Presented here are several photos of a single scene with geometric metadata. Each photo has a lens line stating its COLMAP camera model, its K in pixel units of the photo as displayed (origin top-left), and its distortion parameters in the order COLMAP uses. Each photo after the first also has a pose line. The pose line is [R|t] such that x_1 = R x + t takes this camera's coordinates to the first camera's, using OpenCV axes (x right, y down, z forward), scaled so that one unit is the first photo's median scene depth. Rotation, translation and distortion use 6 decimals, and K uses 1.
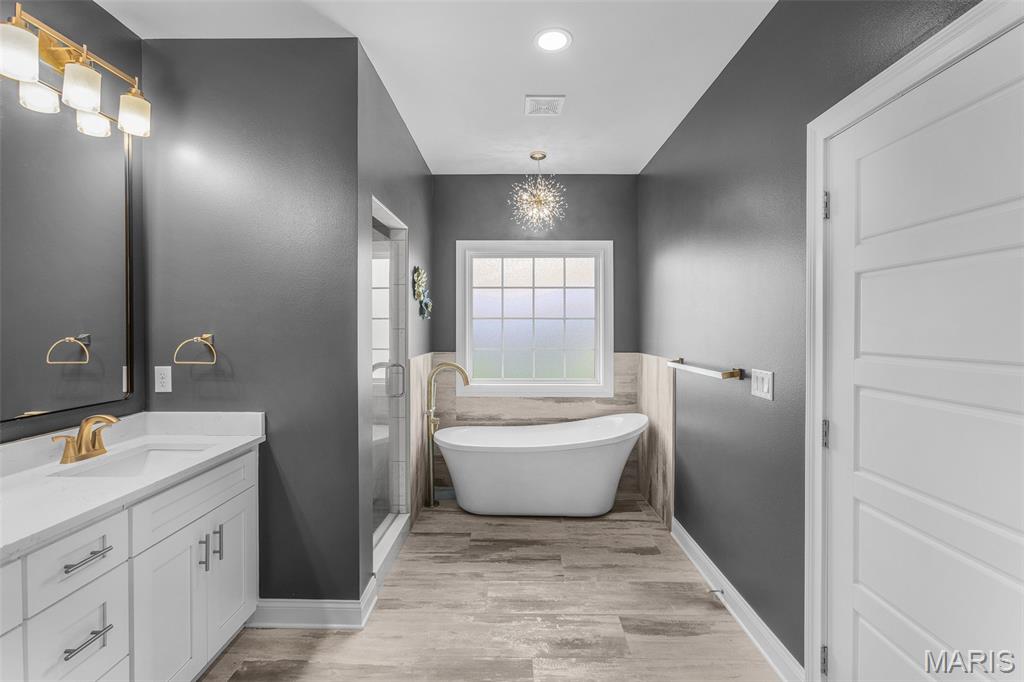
lens RADIAL K [[462.3, 0, 510.3], [0, 462.3, 332.9], [0, 0, 1]] dist [-0.011233, 0.005793]
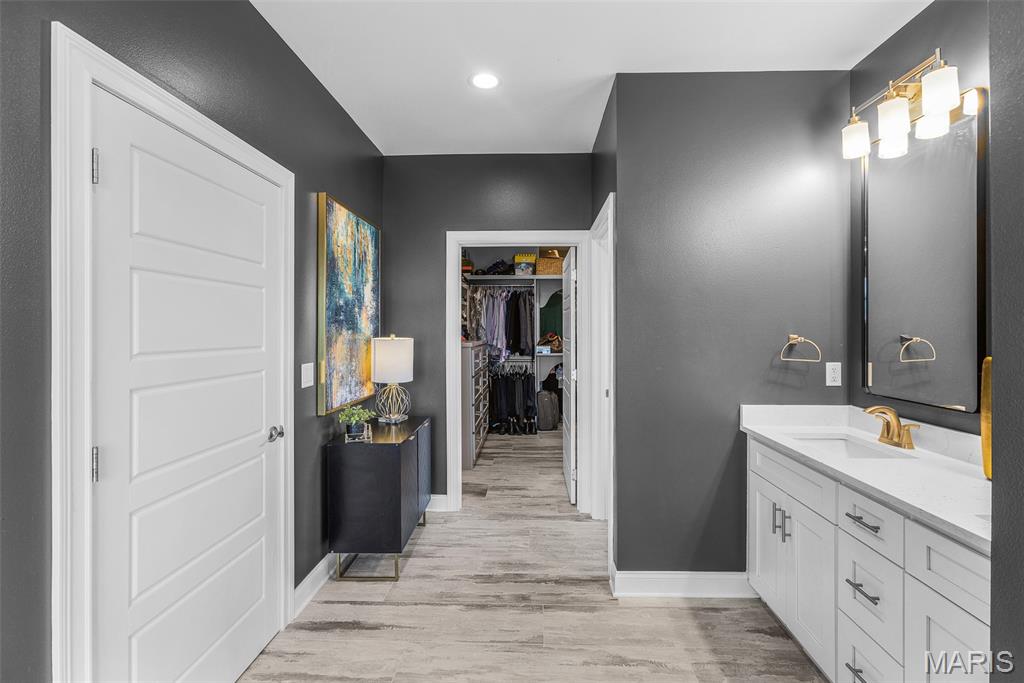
lens RADIAL K [[462.3, 0, 516.6], [0, 462.3, 334.7], [0, 0, 1]] dist [-0.011233, 0.005793]
pose [[-0.999425, 0.005321, 0.033476, -0.031649], [0.005748, 0.999903, 0.012653, -0.003673], [-0.033405, 0.012839, -0.999359, 0.890399]]
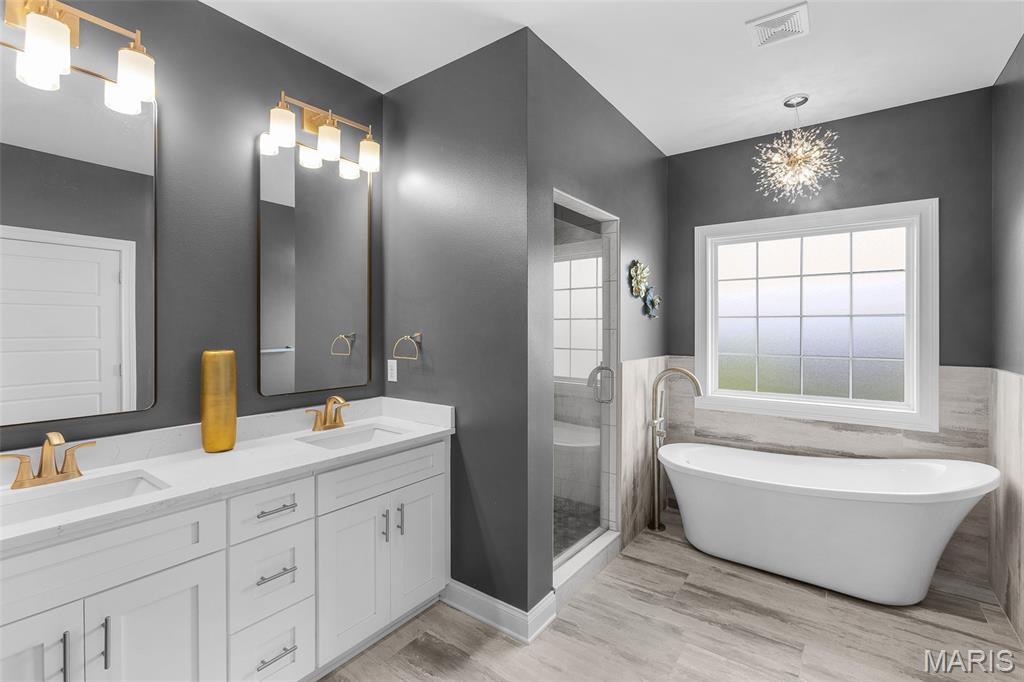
lens RADIAL K [[462.3, 0, 515.8], [0, 462.3, 331.0], [0, 0, 1]] dist [-0.011233, 0.005793]
pose [[0.816010, 0.002954, -0.578031, 0.141064], [-0.006788, 0.999967, -0.004474, 0.000094], [0.577998, 0.007574, 0.816003, 0.138199]]
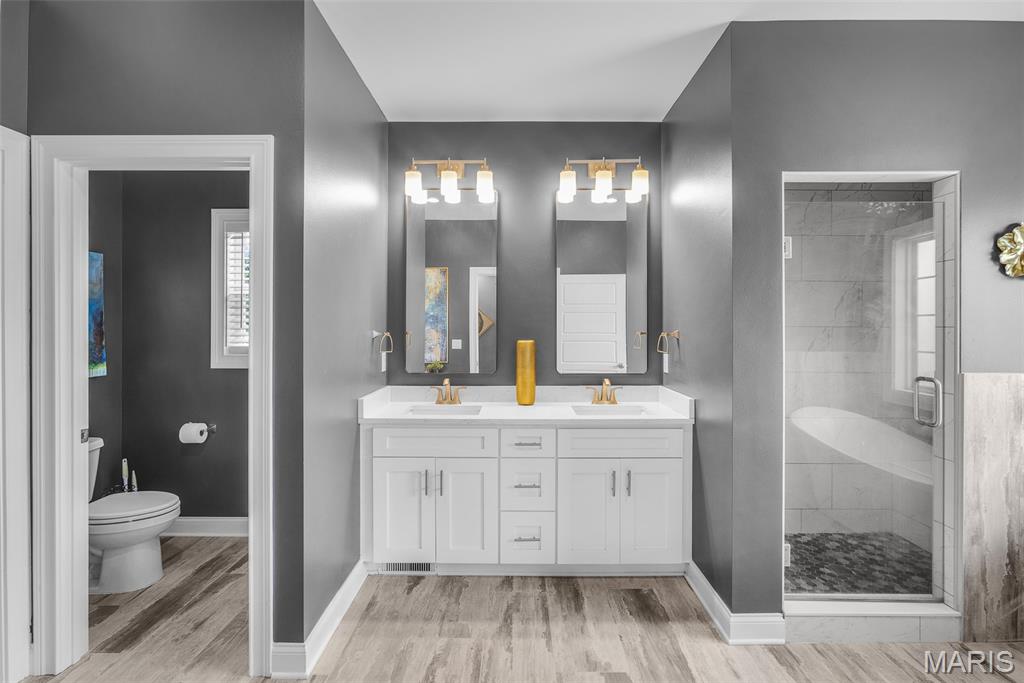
lens RADIAL K [[462.3, 0, 518.0], [0, 462.3, 327.4], [0, 0, 1]] dist [-0.011233, 0.005793]
pose [[0.017272, -0.000076, -0.999851, 0.419949], [-0.010877, 0.999941, -0.000264, -0.000752], [0.999792, 0.010880, 0.017271, 0.371128]]
